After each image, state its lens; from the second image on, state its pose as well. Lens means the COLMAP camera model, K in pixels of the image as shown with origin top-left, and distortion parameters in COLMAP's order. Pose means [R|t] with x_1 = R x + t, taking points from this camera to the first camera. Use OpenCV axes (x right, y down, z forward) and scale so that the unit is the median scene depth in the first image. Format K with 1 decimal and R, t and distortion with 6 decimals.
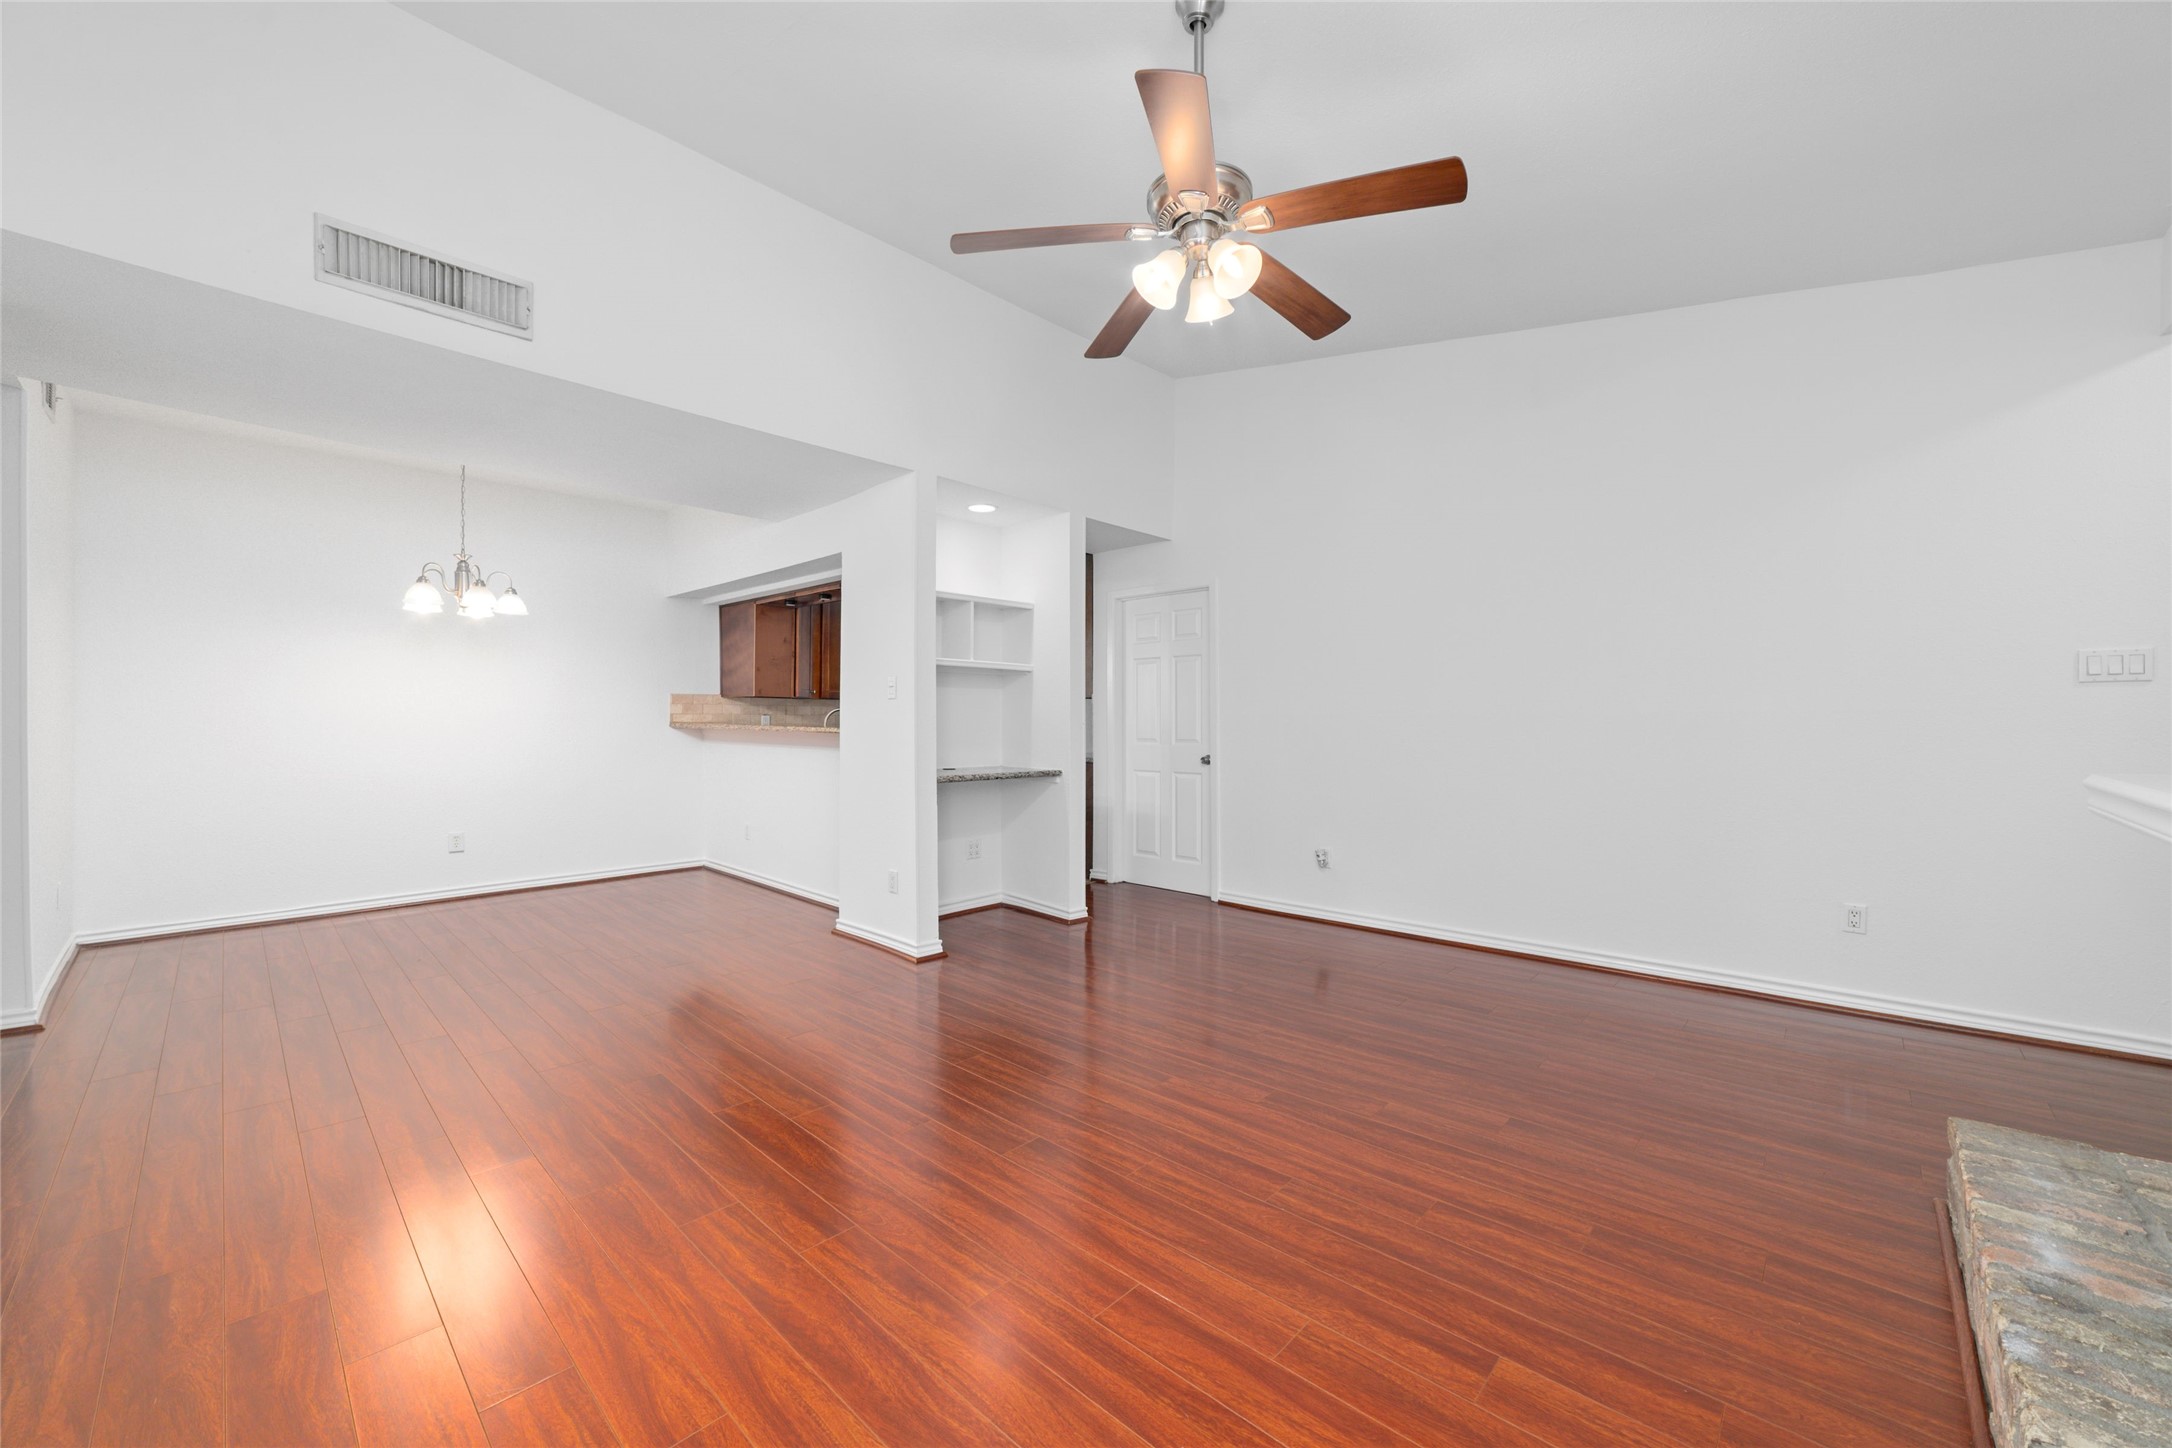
lens RADIAL K [[831.1, 0, 1090.4], [0, 831.1, 726.6], [0, 0, 1]] dist [-0.026517, 0.008201]
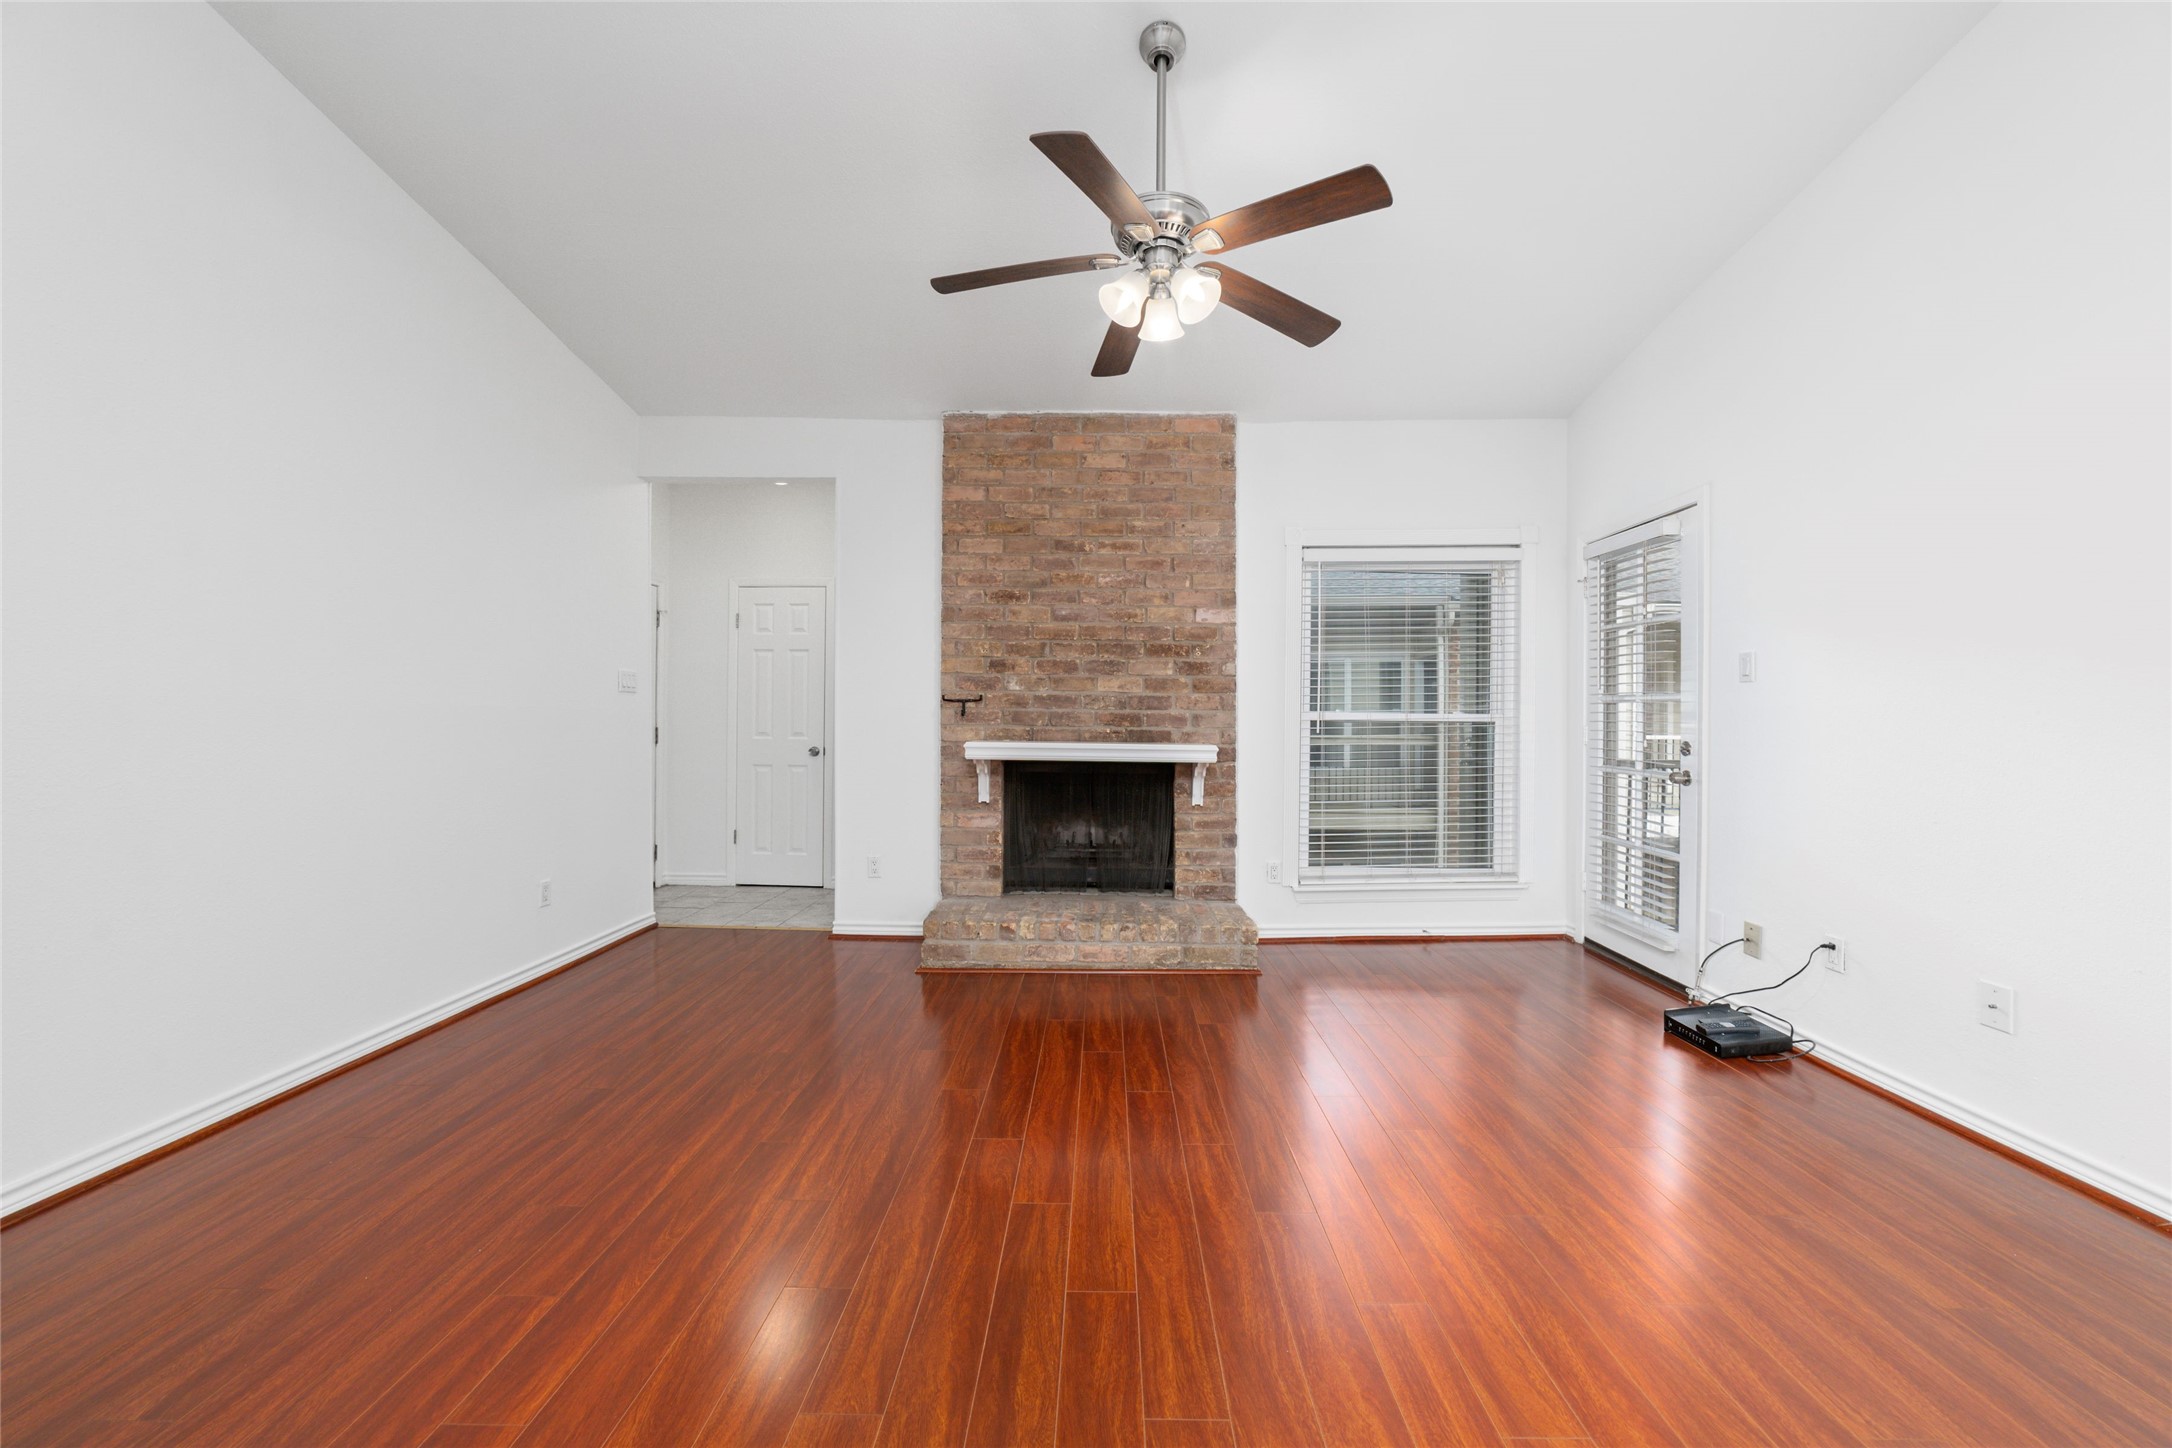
lens RADIAL K [[831.1, 0, 1090.4], [0, 831.1, 726.6], [0, 0, 1]] dist [-0.026517, 0.008201]
pose [[-0.666745, -0.007551, 0.745247, -0.303243], [-0.000145, 0.999950, 0.010002, -0.003215], [-0.745286, 0.006561, -0.666713, 0.896408]]
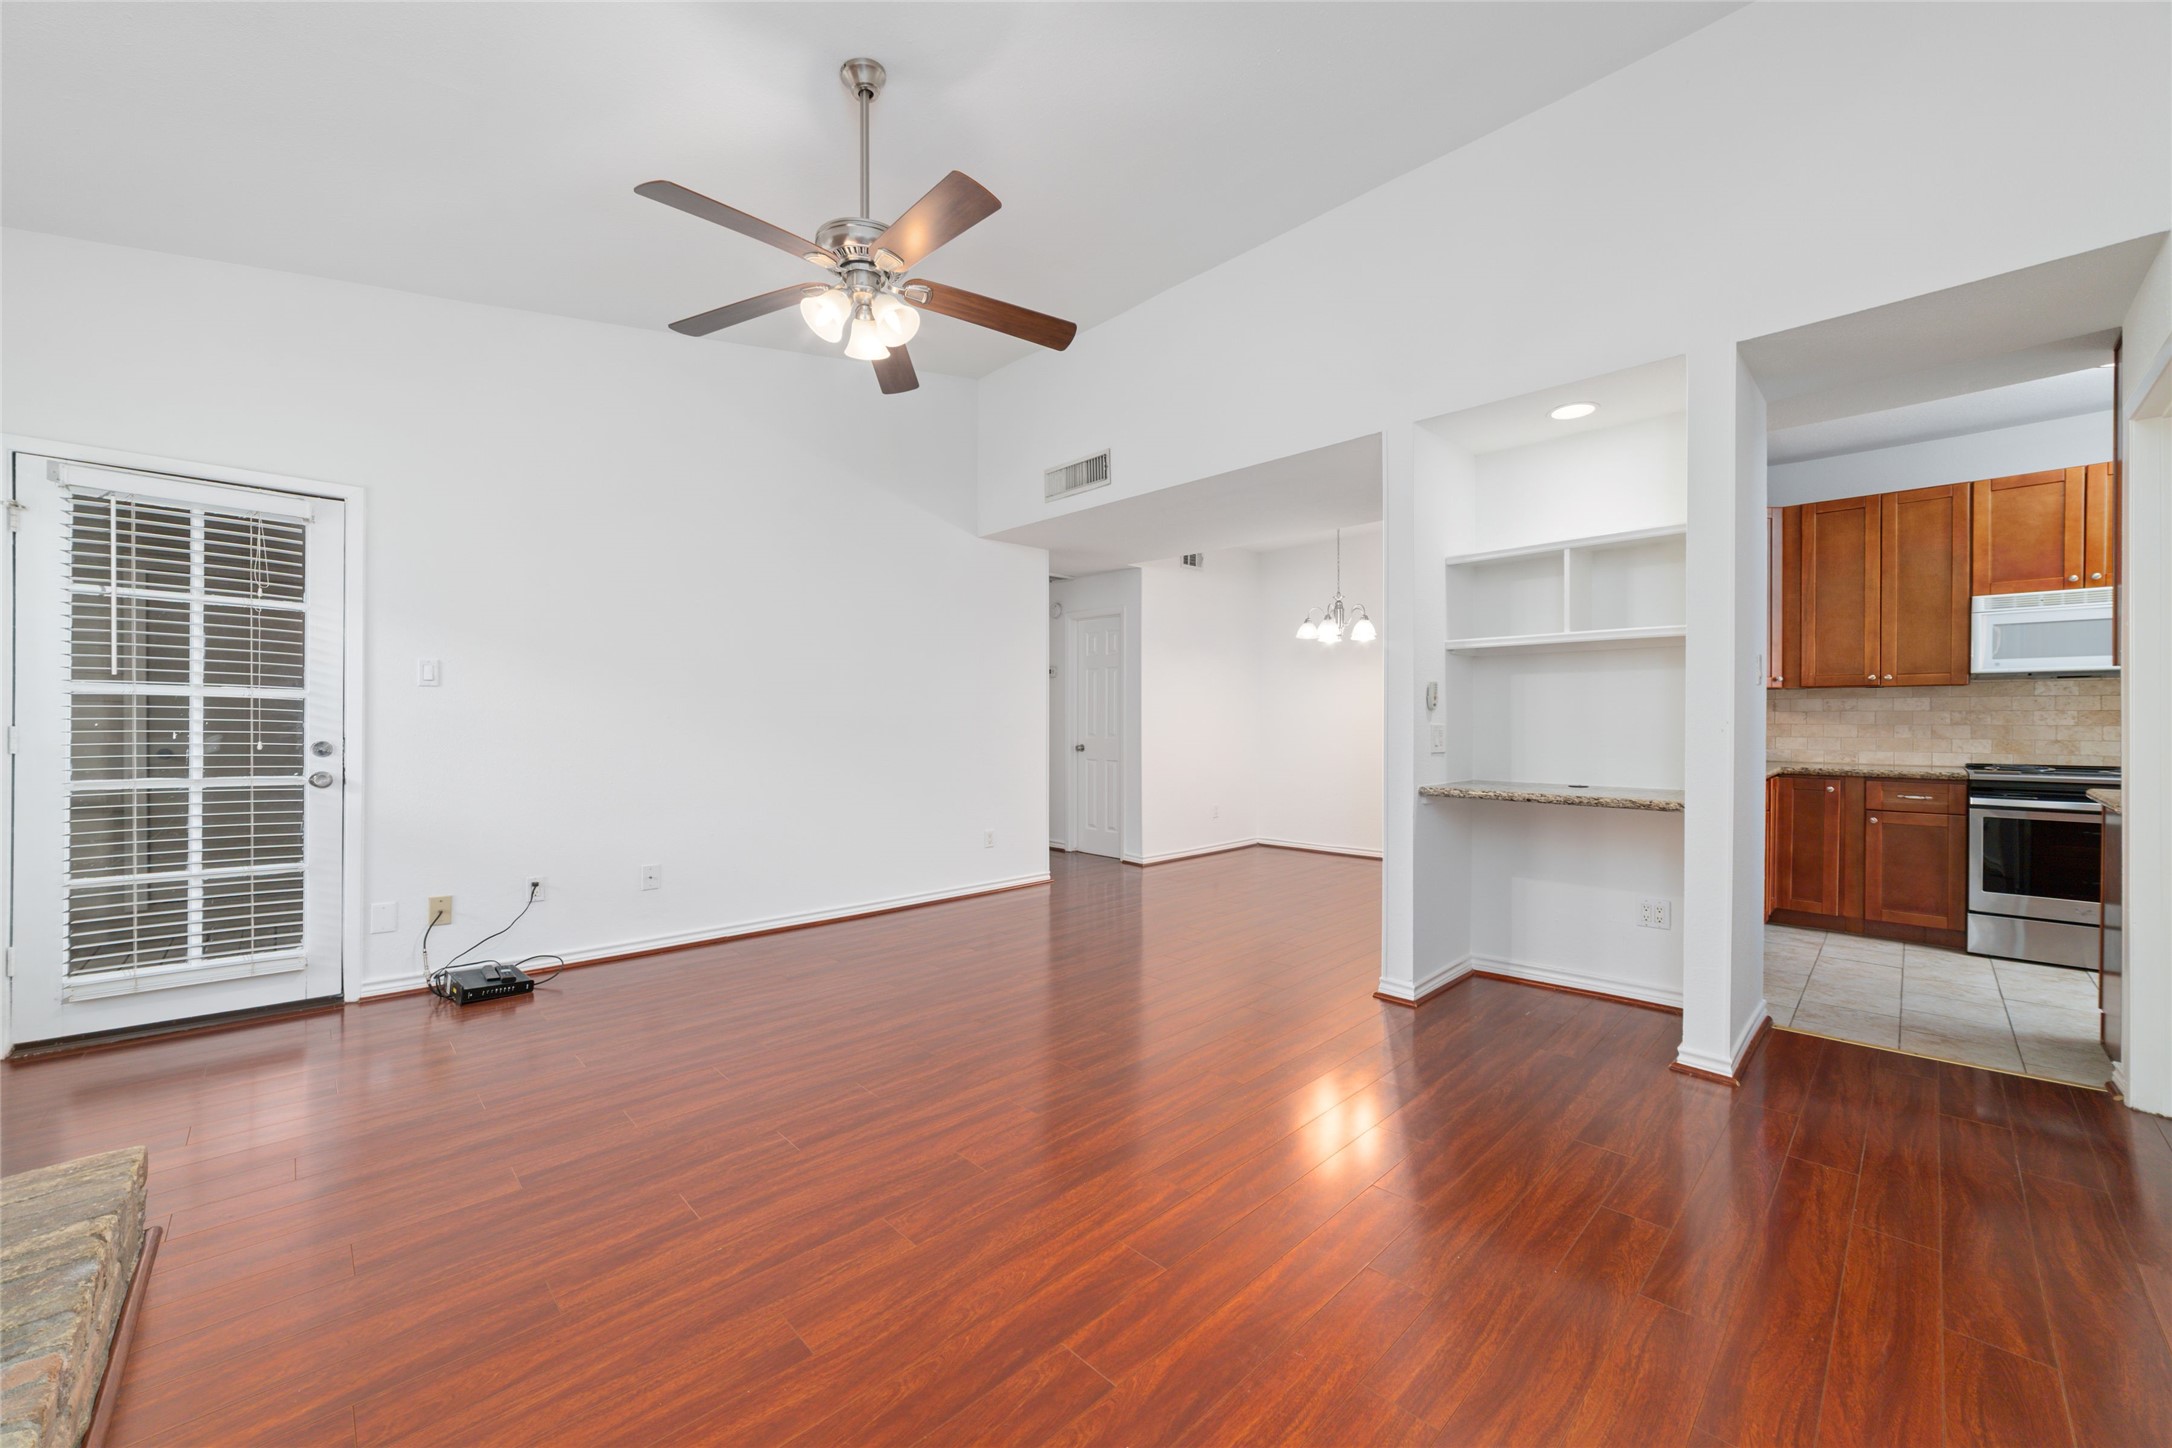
lens RADIAL K [[831.1, 0, 1090.4], [0, 831.1, 726.6], [0, 0, 1]] dist [-0.026517, 0.008201]
pose [[-0.045424, 0.000008, -0.998968, 0.620738], [-0.003714, 0.999993, 0.000177, 0.002508], [0.998961, 0.003719, -0.045424, 0.686093]]
